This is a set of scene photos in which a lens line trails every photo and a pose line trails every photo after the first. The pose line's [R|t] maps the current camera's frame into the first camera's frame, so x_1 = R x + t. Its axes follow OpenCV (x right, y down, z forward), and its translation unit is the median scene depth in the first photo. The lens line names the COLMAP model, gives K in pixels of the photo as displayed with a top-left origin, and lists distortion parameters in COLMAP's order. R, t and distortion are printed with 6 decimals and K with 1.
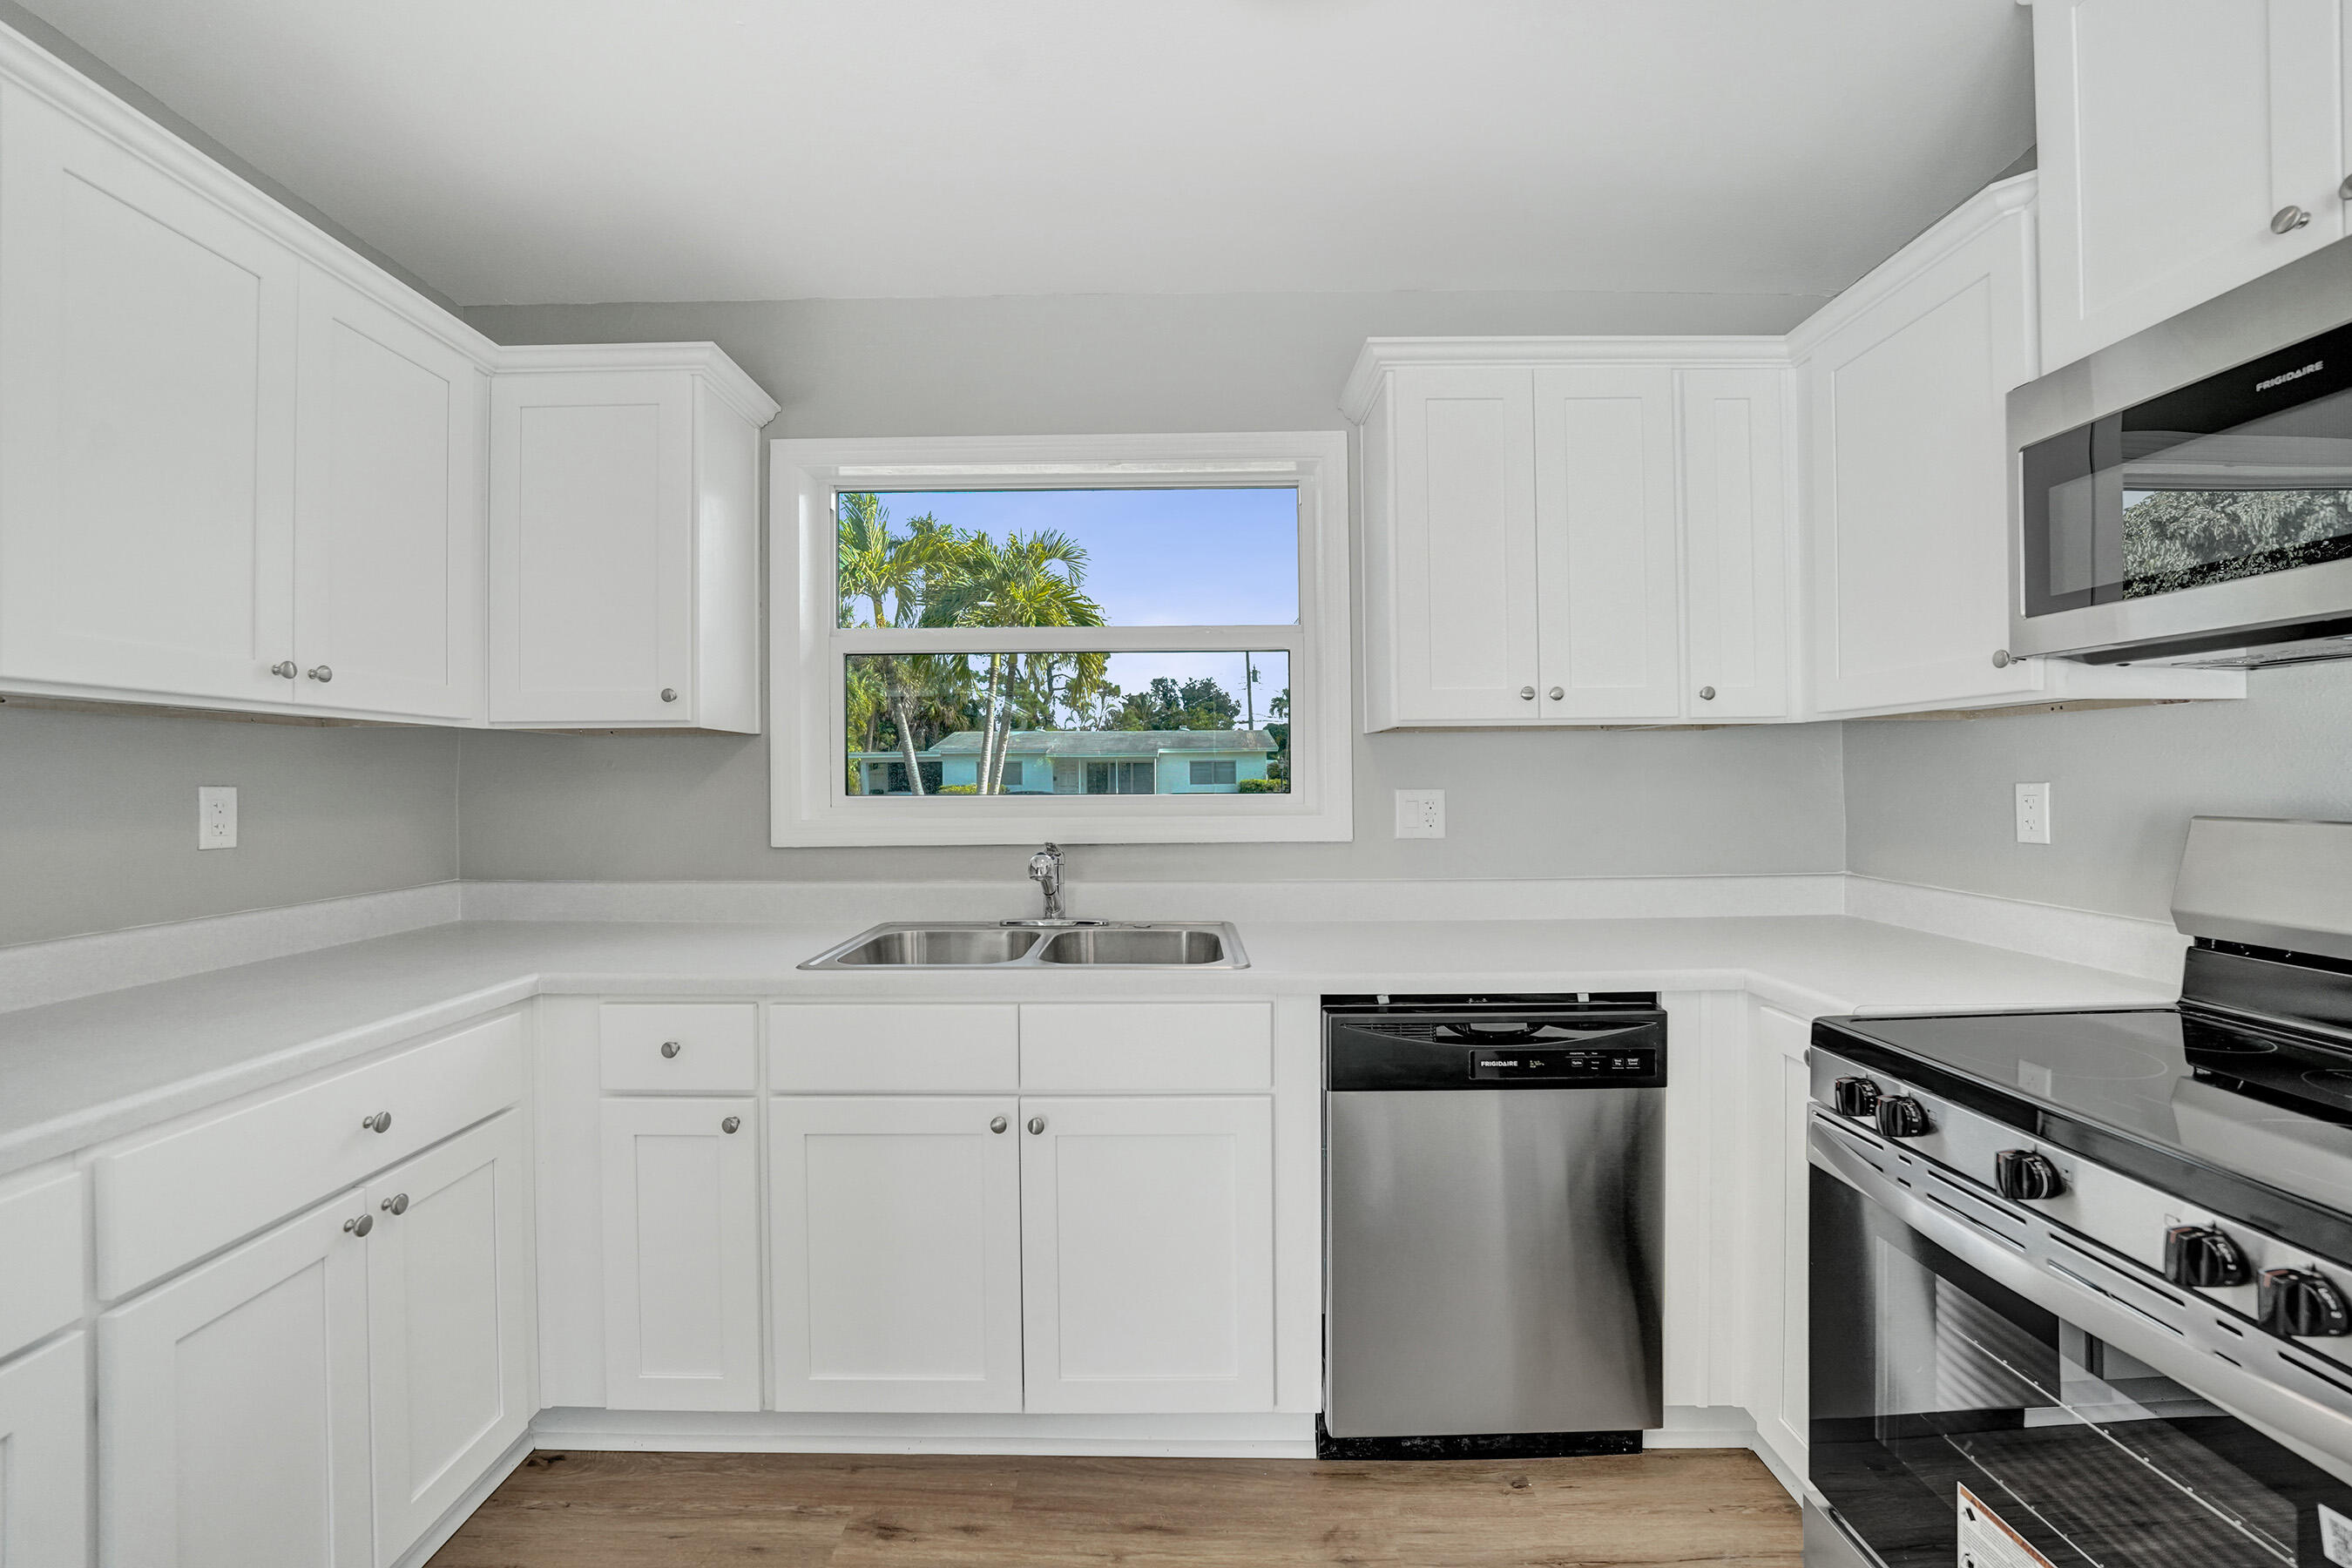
lens RADIAL K [[948.1, 0, 1171.7], [0, 948.1, 778.4], [0, 0, 1]] dist [-0.028880, 0.000050]
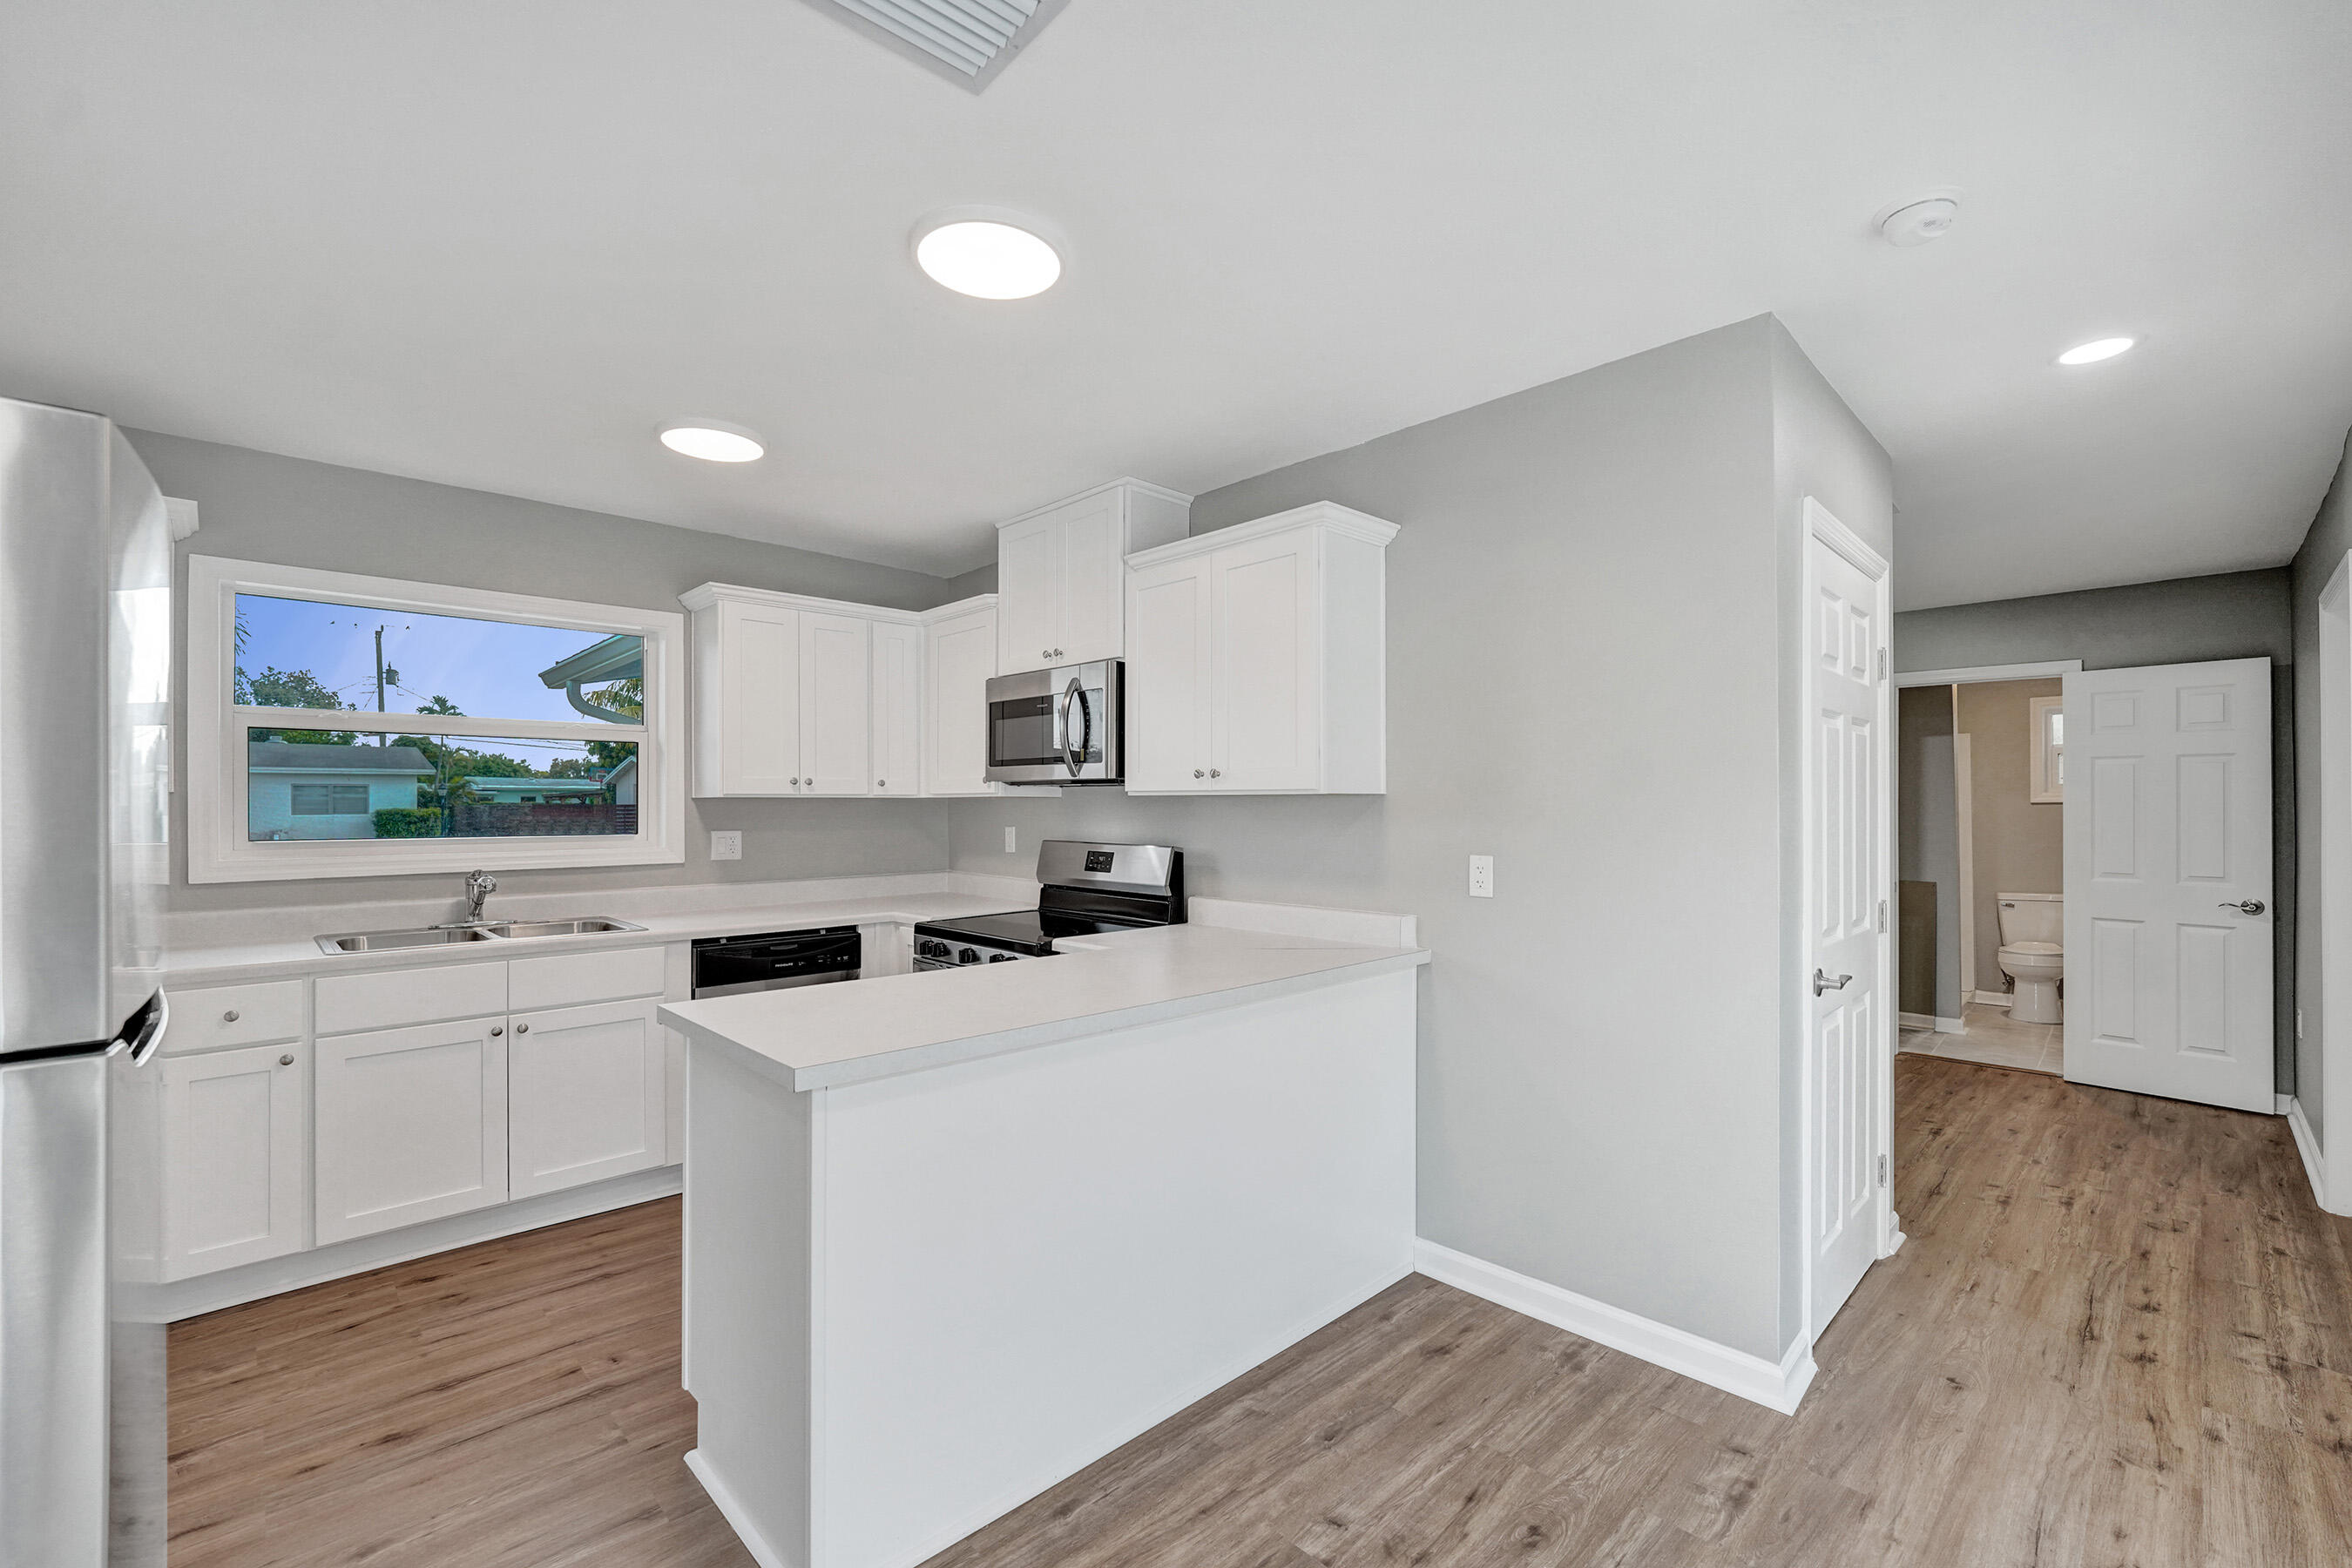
lens RADIAL K [[1011.3, 0, 1181.0], [0, 1011.3, 802.5], [0, 0, 1]] dist [0.000272, 0.000106]
pose [[0.711403, 0.007527, 0.702744, -0.588759], [-0.006131, 0.999971, -0.004503, -0.049630], [-0.702758, -0.001105, 0.711429, -1.177303]]
